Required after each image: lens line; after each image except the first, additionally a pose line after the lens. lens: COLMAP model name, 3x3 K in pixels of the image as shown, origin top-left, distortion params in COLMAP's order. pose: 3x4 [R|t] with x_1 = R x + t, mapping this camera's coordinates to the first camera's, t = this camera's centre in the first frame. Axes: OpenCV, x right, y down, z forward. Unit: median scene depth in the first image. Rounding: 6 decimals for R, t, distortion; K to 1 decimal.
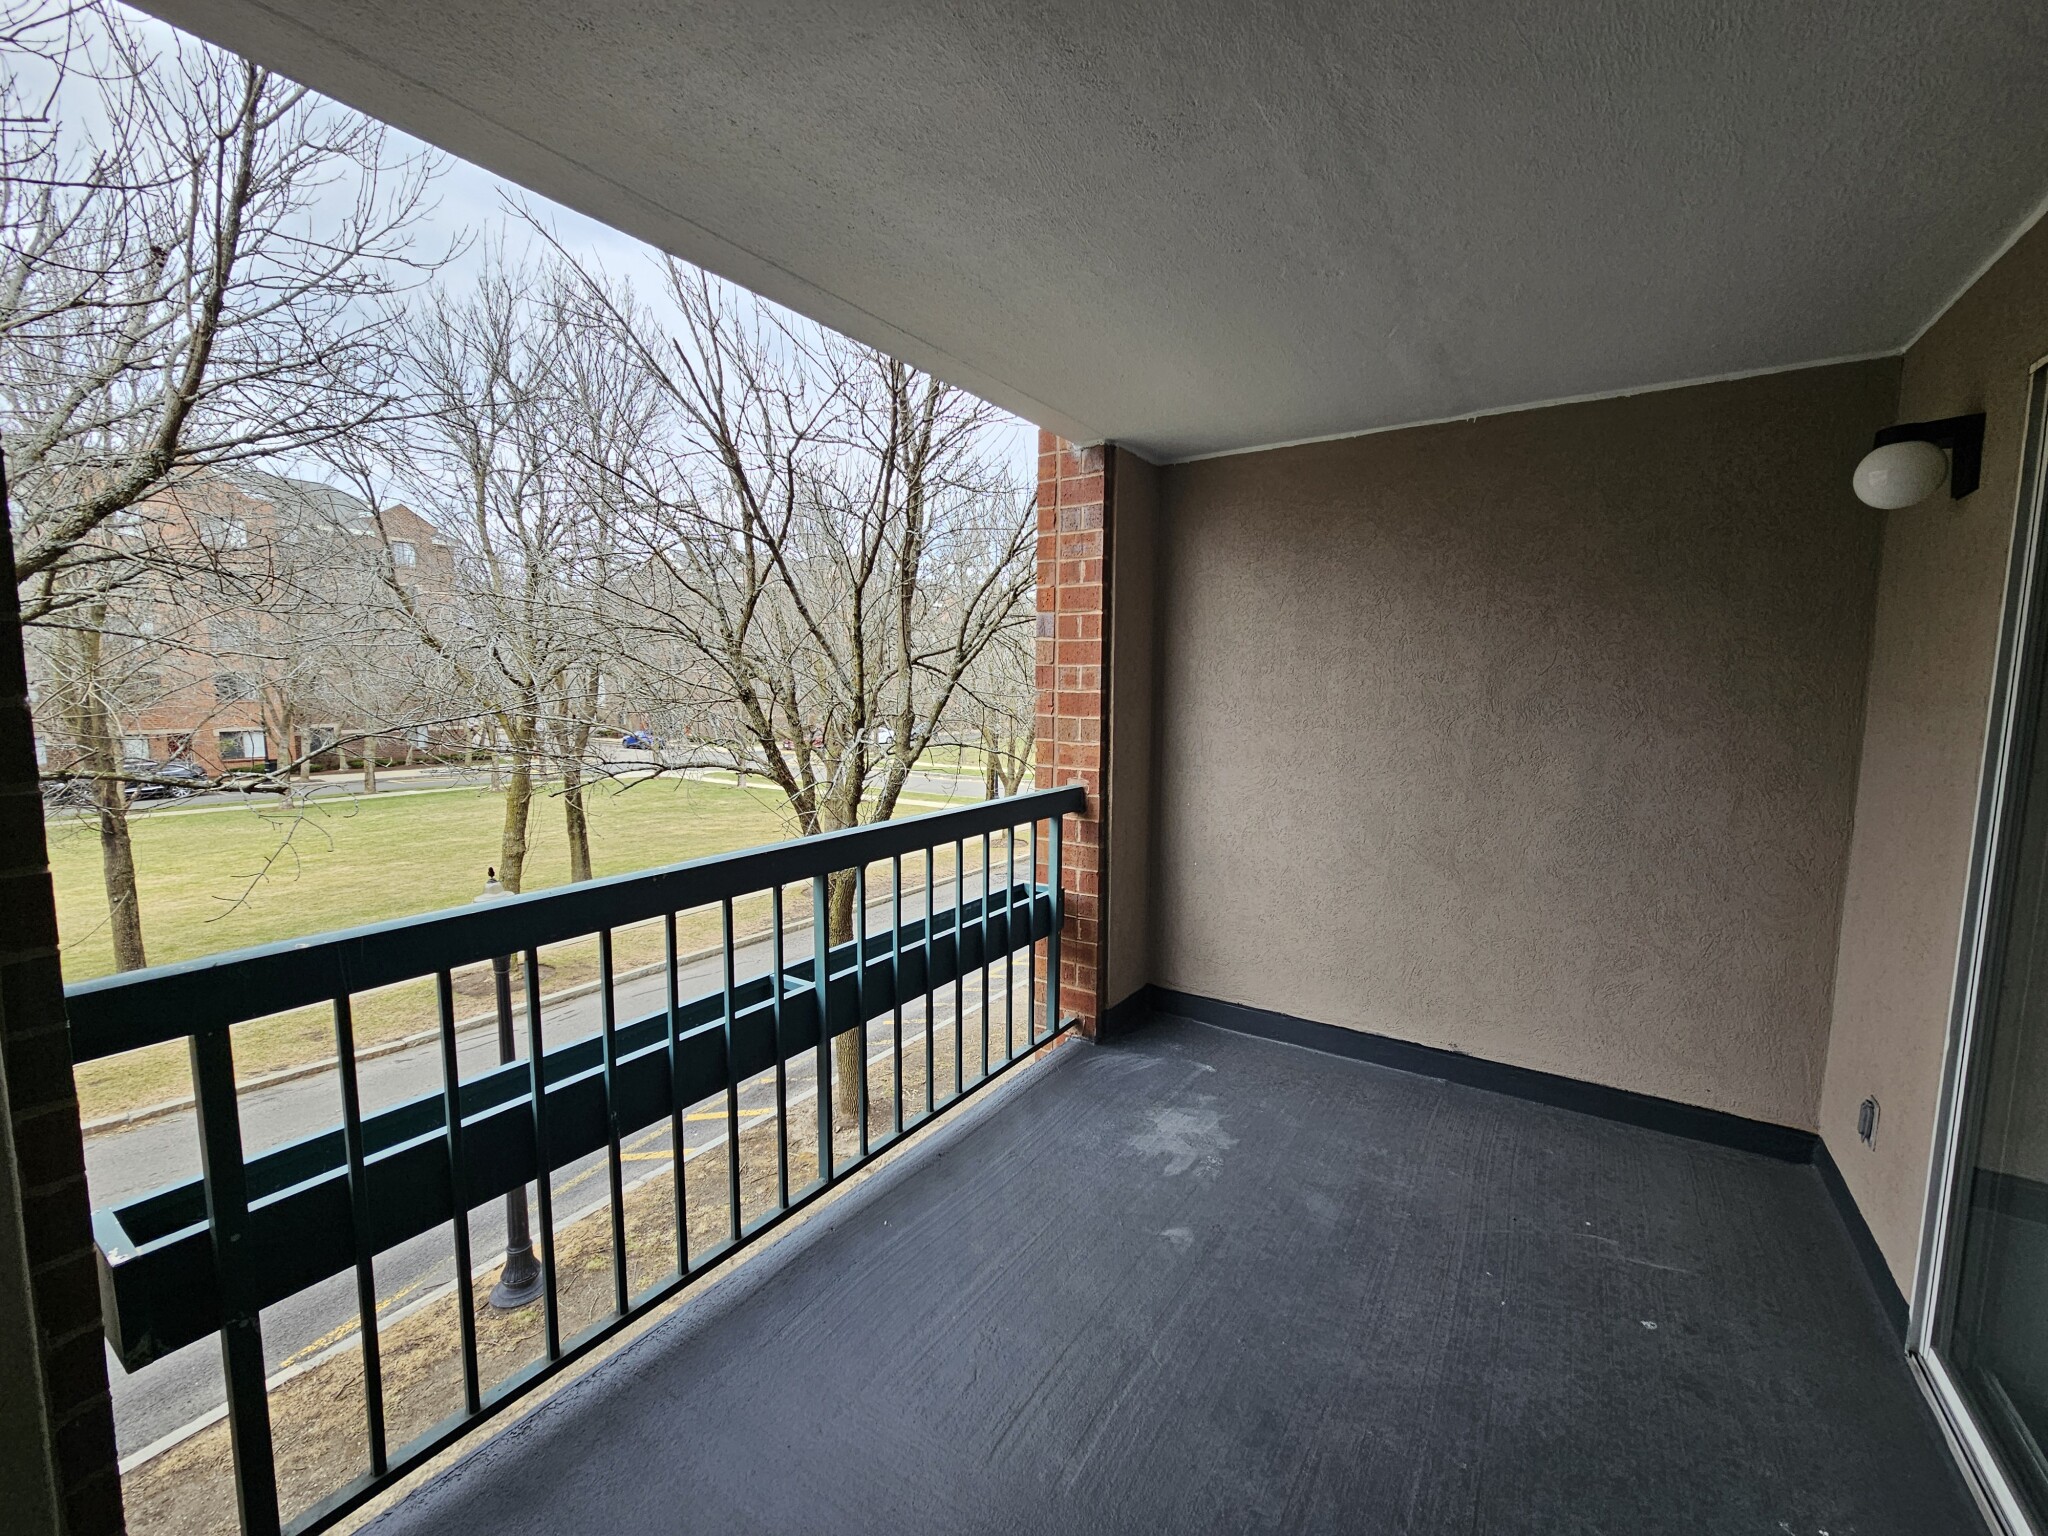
lens RADIAL K [[838.9, 0, 1022.2], [0, 838.9, 770.7], [0, 0, 1]] dist [0.005121, -0.000189]
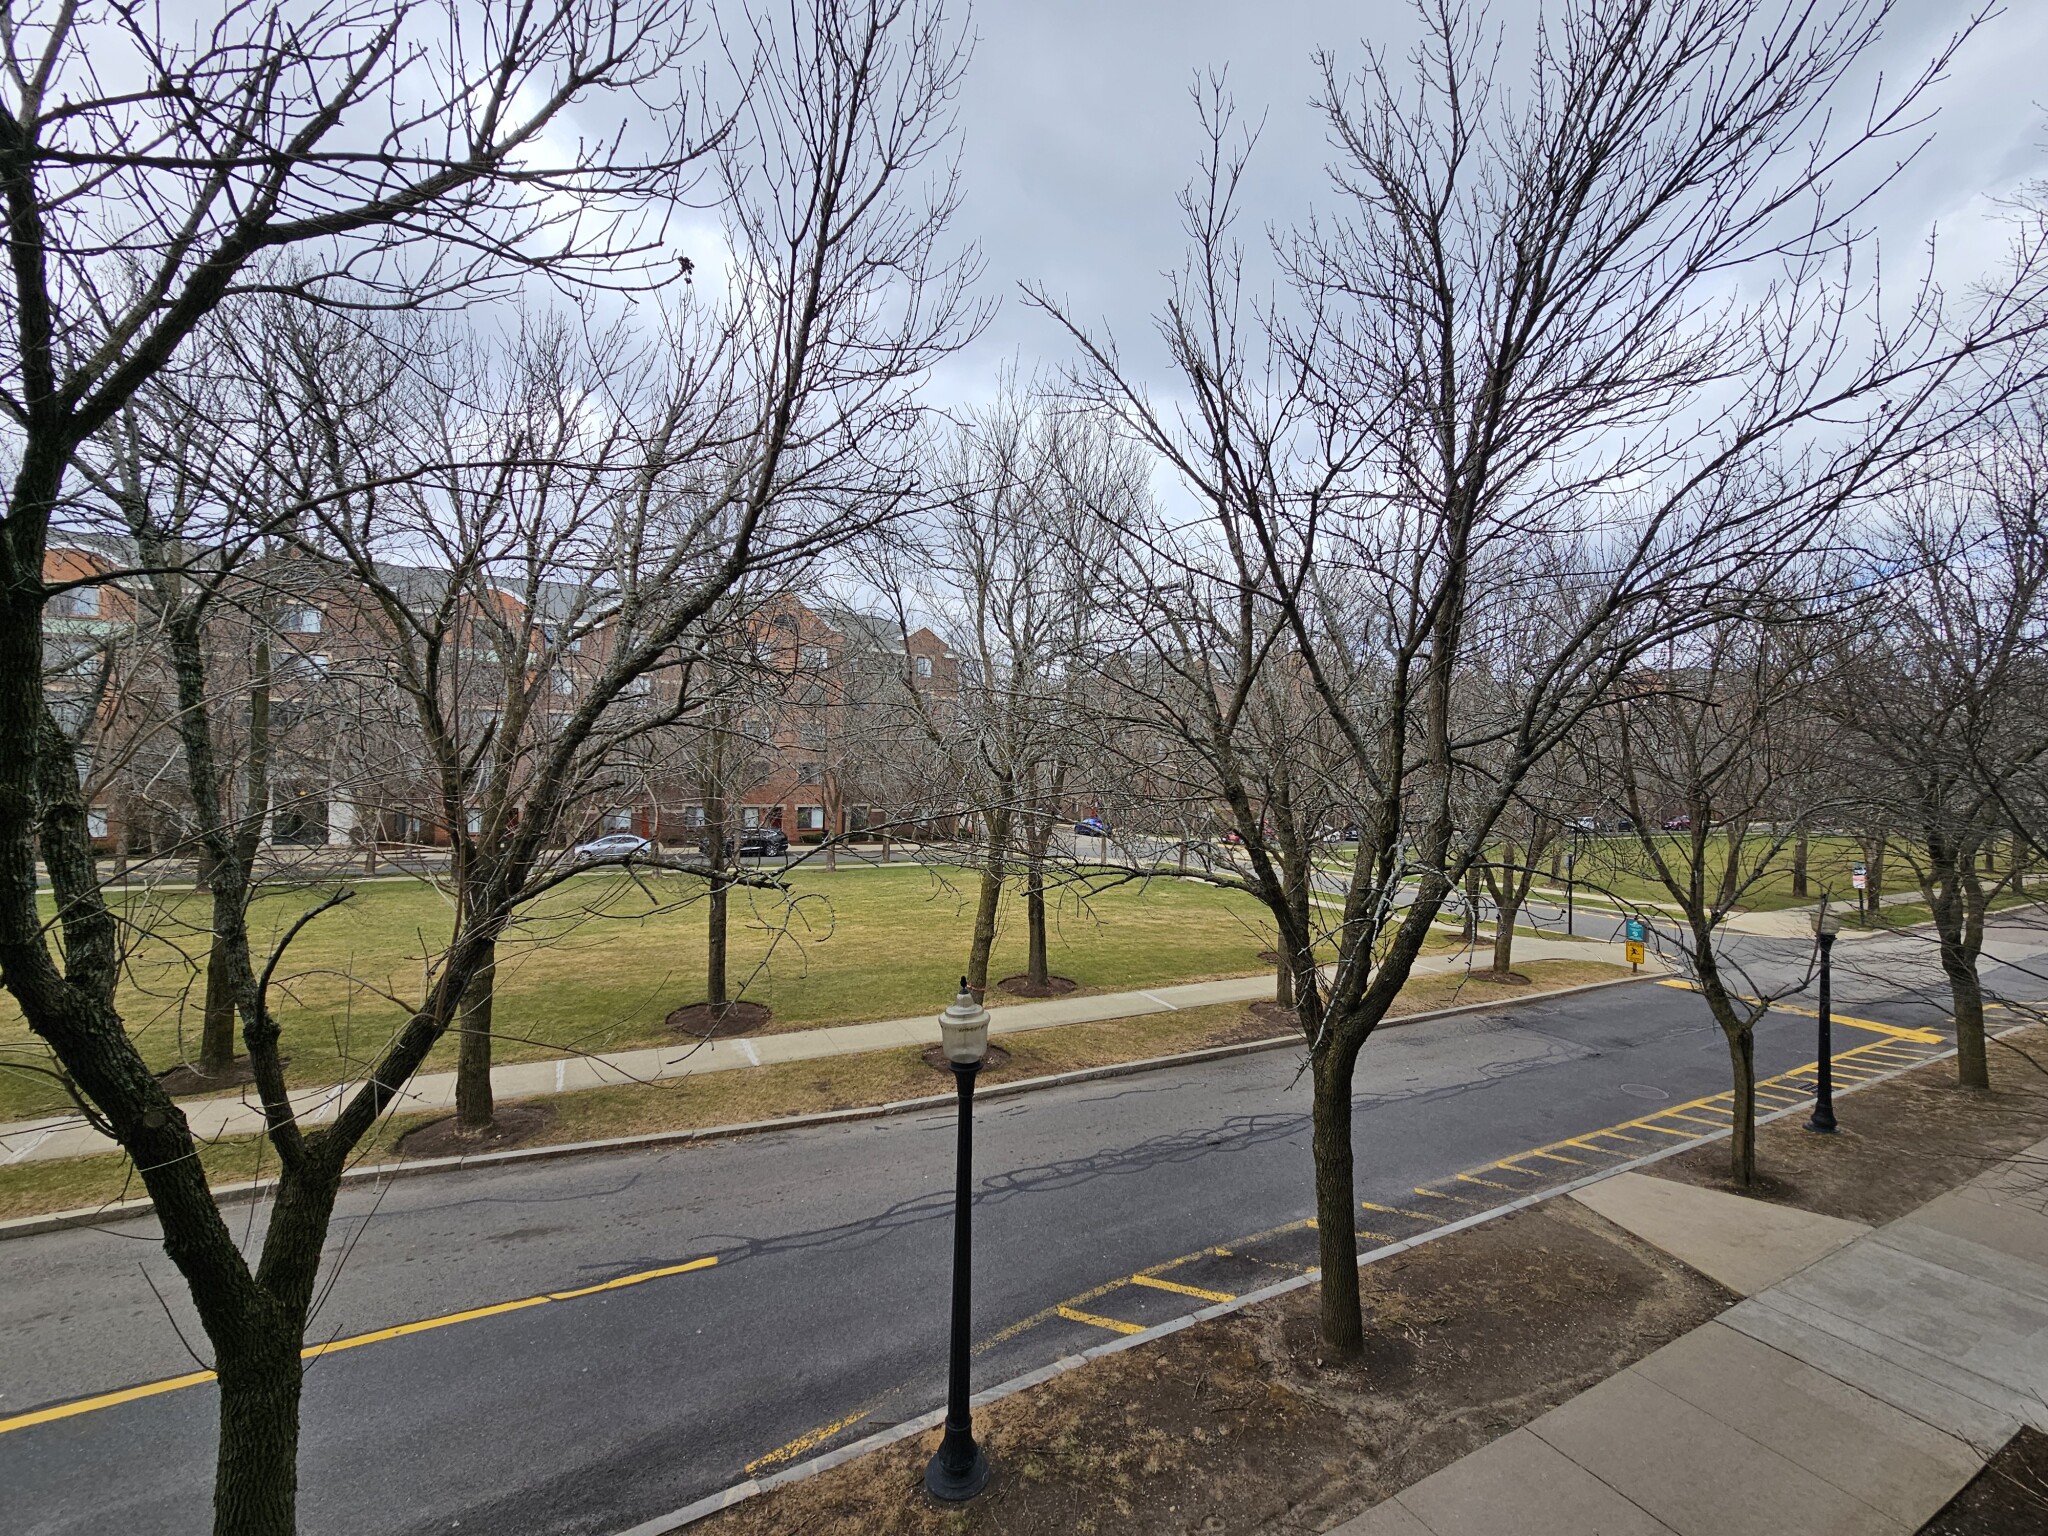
lens RADIAL K [[838.9, 0, 1022.4], [0, 838.9, 761.0], [0, 0, 1]] dist [0.005121, -0.000189]
pose [[0.874436, 0.006881, -0.485092, -0.066245], [-0.066259, 0.992224, -0.105364, -0.012680], [0.480595, 0.124276, 0.868092, 0.103451]]
